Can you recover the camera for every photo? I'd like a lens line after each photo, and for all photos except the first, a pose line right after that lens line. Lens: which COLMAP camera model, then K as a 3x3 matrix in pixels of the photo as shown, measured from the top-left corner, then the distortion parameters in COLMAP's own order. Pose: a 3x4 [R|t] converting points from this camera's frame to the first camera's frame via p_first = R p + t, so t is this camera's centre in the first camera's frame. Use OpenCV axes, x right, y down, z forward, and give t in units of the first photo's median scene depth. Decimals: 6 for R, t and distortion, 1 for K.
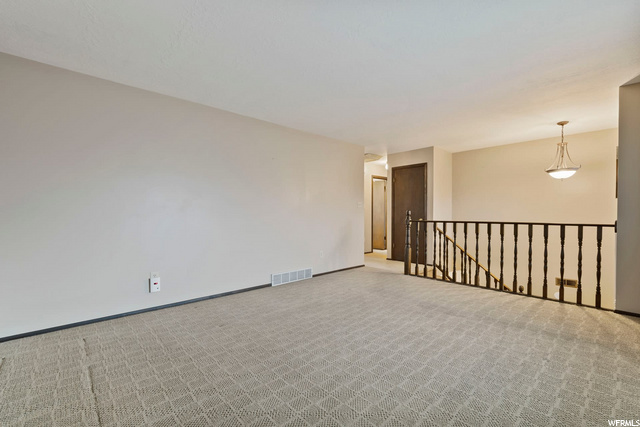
lens RADIAL K [[276.2, 0, 318.2], [0, 276.2, 217.3], [0, 0, 1]] dist [-0.004110, -0.000863]
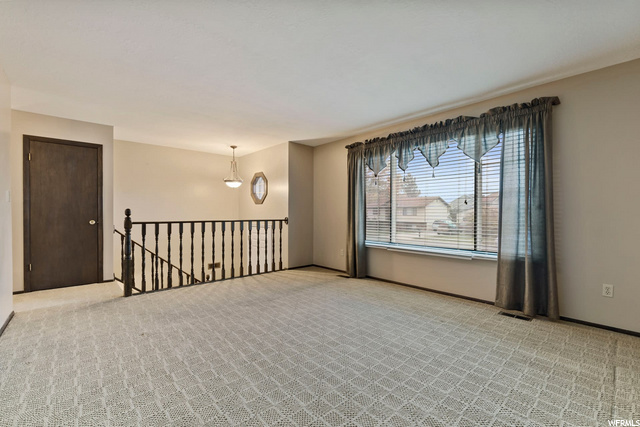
lens RADIAL K [[276.2, 0, 322.9], [0, 276.2, 214.7], [0, 0, 1]] dist [-0.004110, -0.000863]
pose [[-0.003040, -0.005368, 0.999981, -0.485115], [0.013537, 0.999894, 0.005409, -0.007144], [-0.999904, 0.013554, -0.002967, 0.561982]]
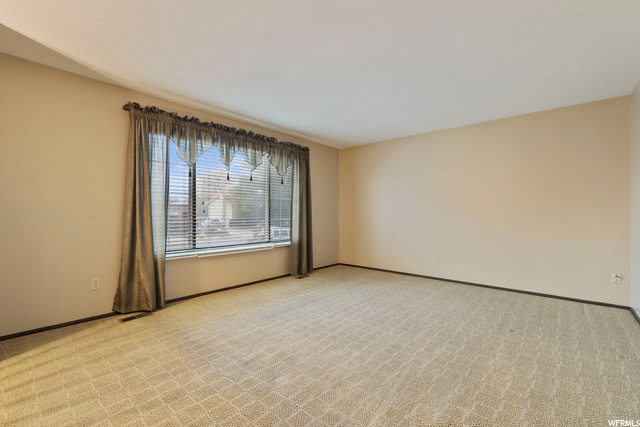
lens RADIAL K [[276.2, 0, 323.1], [0, 276.2, 208.5], [0, 0, 1]] dist [-0.004110, -0.000863]
pose [[-0.993590, 0.000887, -0.113044, 0.263359], [0.001517, 0.999984, -0.005481, -0.012296], [0.113037, -0.005618, -0.993575, 1.210287]]
